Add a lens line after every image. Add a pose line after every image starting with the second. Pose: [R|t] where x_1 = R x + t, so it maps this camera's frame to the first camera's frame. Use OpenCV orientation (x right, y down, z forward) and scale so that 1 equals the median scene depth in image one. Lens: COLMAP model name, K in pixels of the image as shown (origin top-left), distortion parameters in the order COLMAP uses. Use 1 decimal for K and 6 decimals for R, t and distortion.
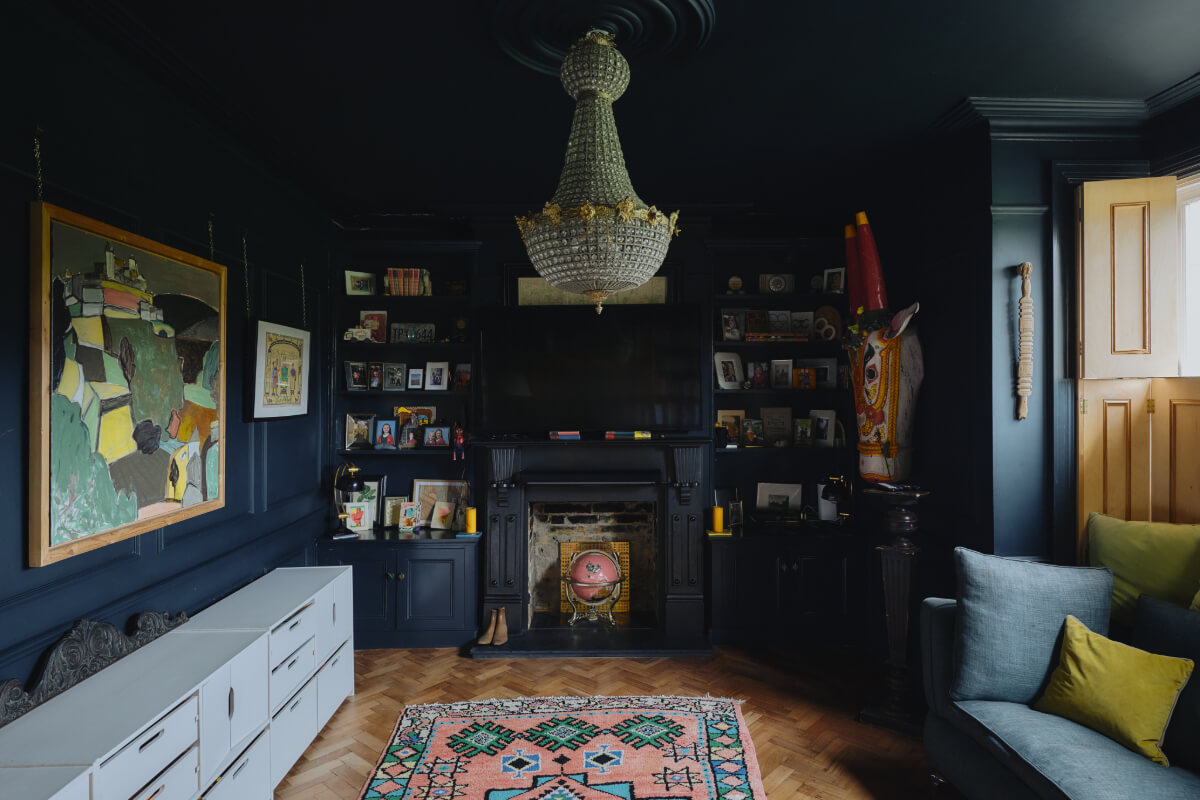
lens RADIAL K [[745.9, 0, 600.0], [0, 745.9, 400.0], [0, 0, 1]] dist [0.078172, -0.077879]
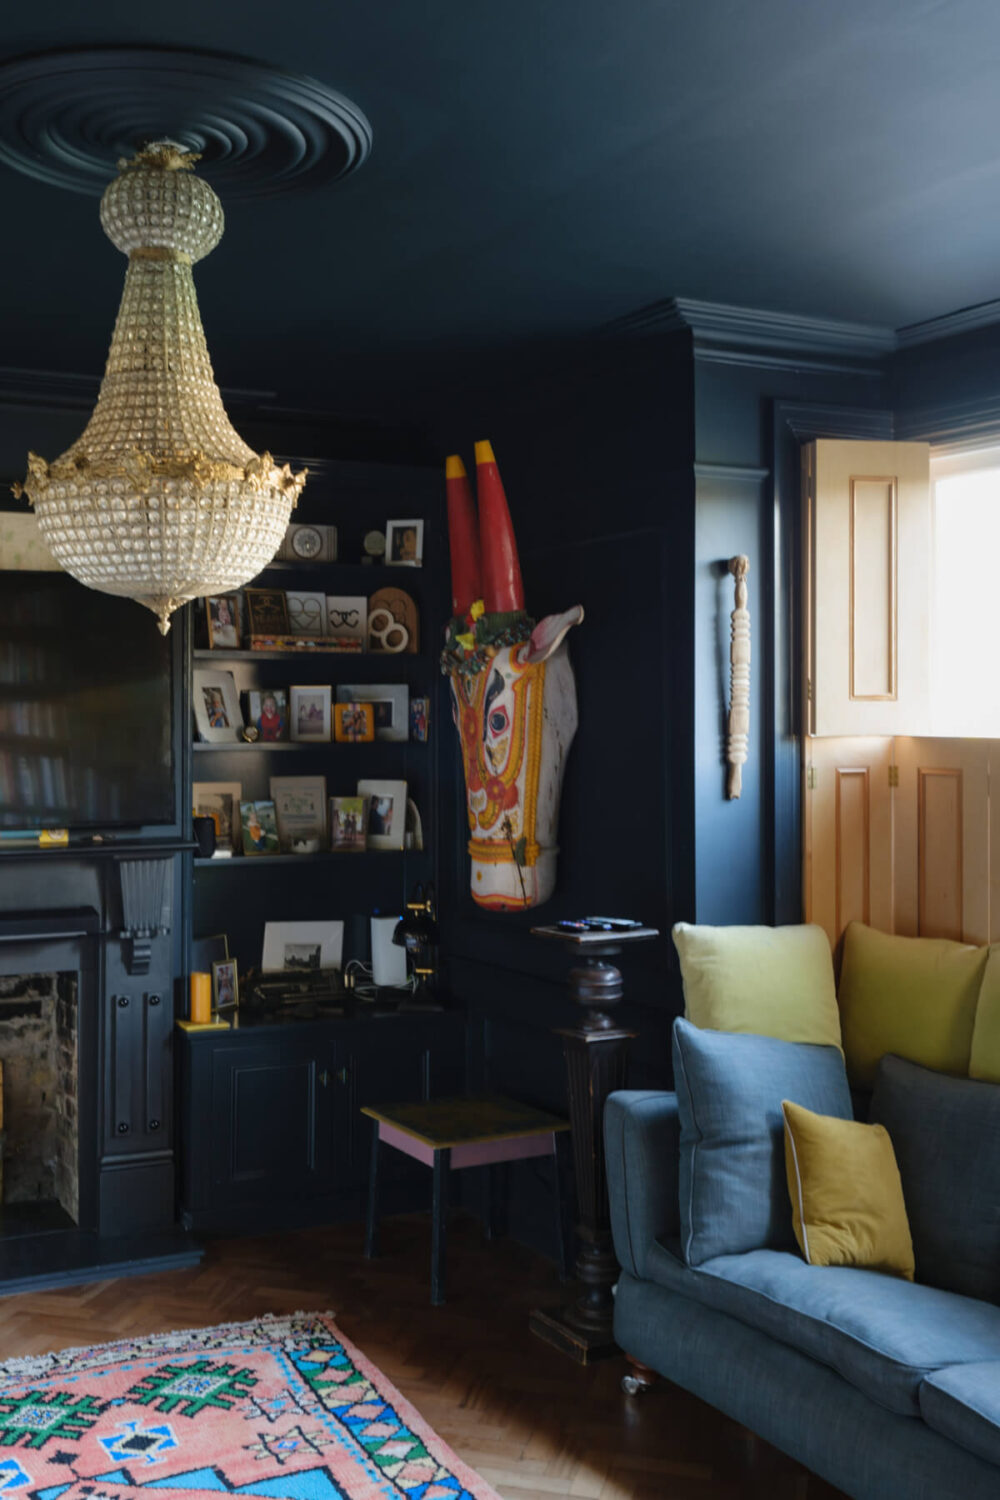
lens RADIAL K [[1649.5, 0, 499.7], [0, 1649.5, 703.6], [0, 0, 1]] dist [0.016570, -0.043863]
pose [[0.898532, 0.007301, 0.438848, -0.192546], [0.001294, 0.999813, -0.019283, -0.024369], [-0.438906, 0.017894, 0.898355, -0.131269]]
